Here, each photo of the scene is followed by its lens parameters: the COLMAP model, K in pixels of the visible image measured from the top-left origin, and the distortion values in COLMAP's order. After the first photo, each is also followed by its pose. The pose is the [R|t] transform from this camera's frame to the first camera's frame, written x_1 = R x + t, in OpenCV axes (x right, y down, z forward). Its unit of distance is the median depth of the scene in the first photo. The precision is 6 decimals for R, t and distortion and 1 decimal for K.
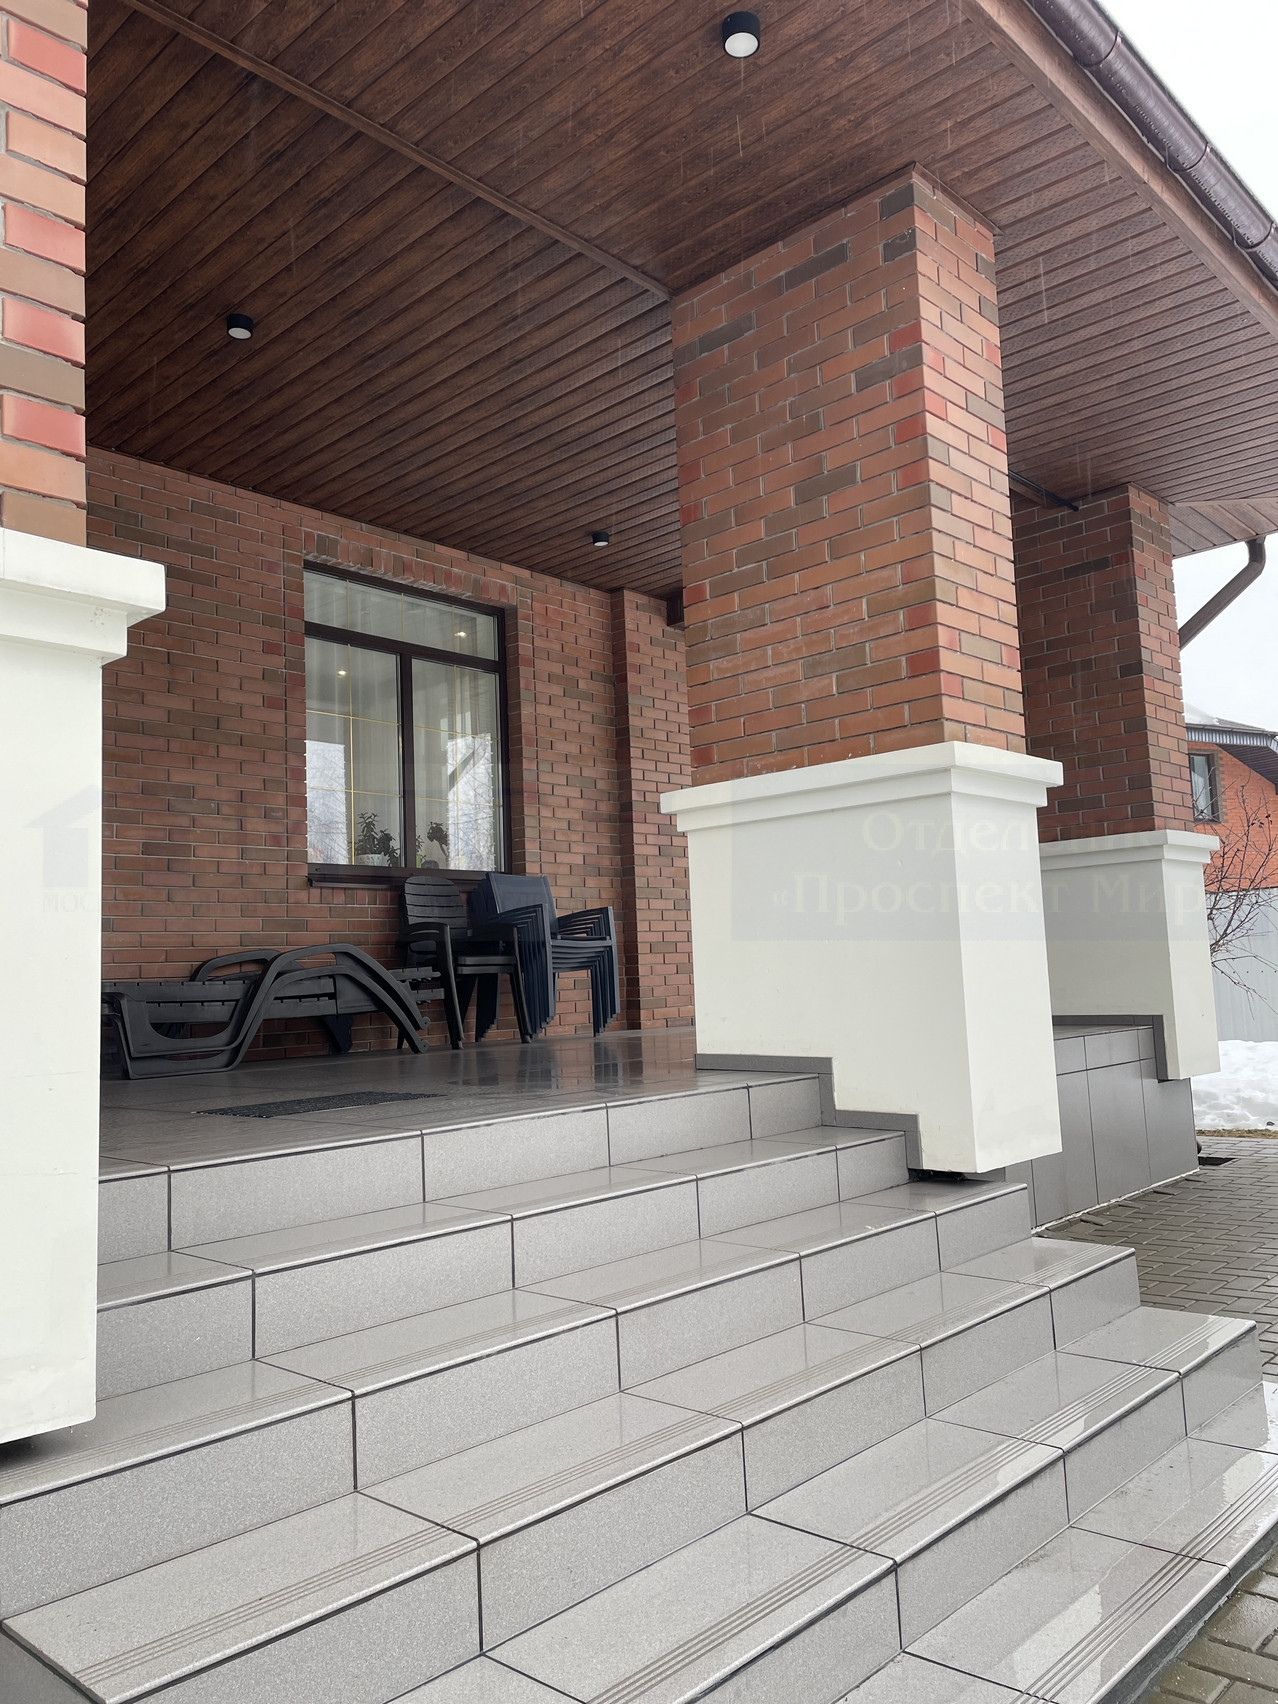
lens RADIAL K [[1292.2, 0, 639.0], [0, 1292.2, 853.0], [0, 0, 1]] dist [0.075082, -0.091913]
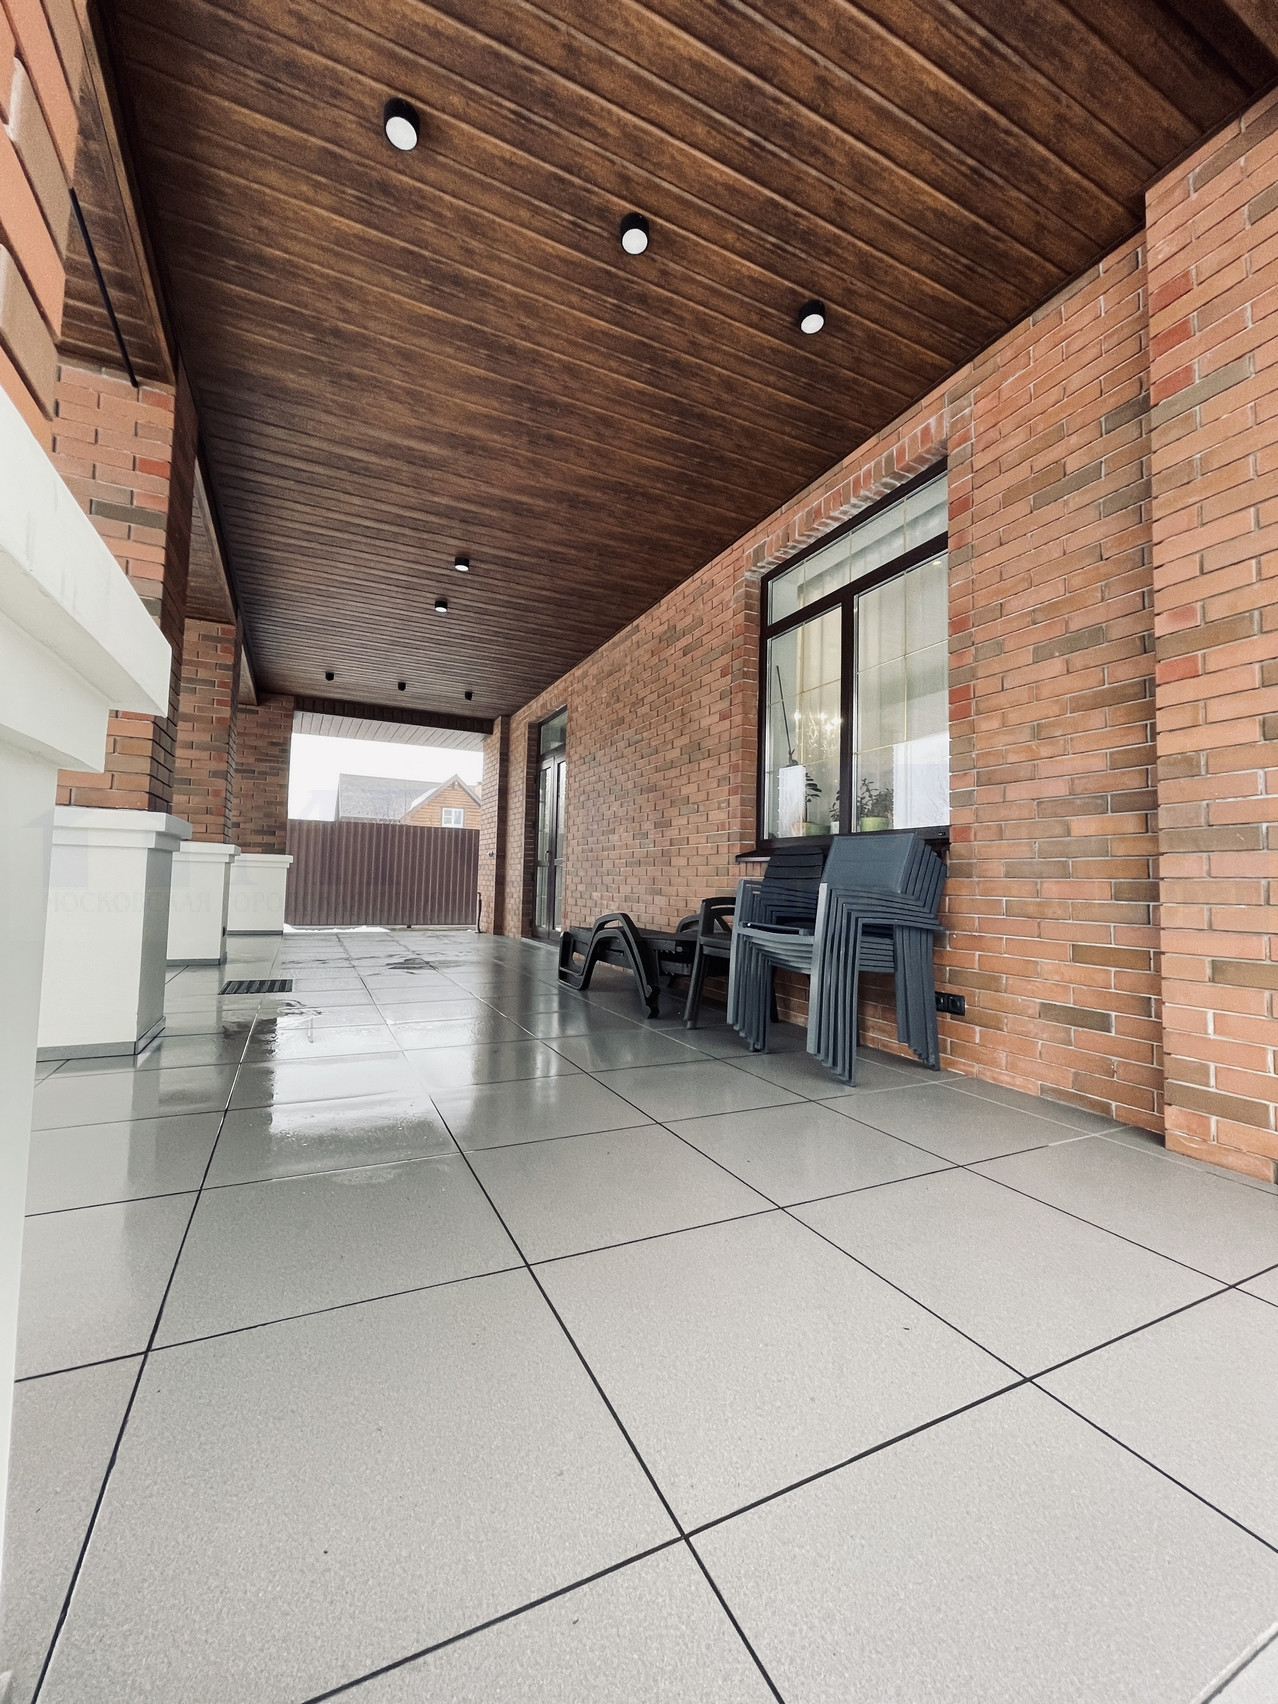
lens RADIAL K [[687.1, 0, 638.5], [0, 687.1, 850.5], [0, 0, 1]] dist [-0.001159, 0.000034]
pose [[-0.361637, -0.006965, -0.932293, 0.342910], [0.093001, 0.994715, -0.043507, 0.032820], [0.927669, -0.102438, -0.359078, 1.083118]]
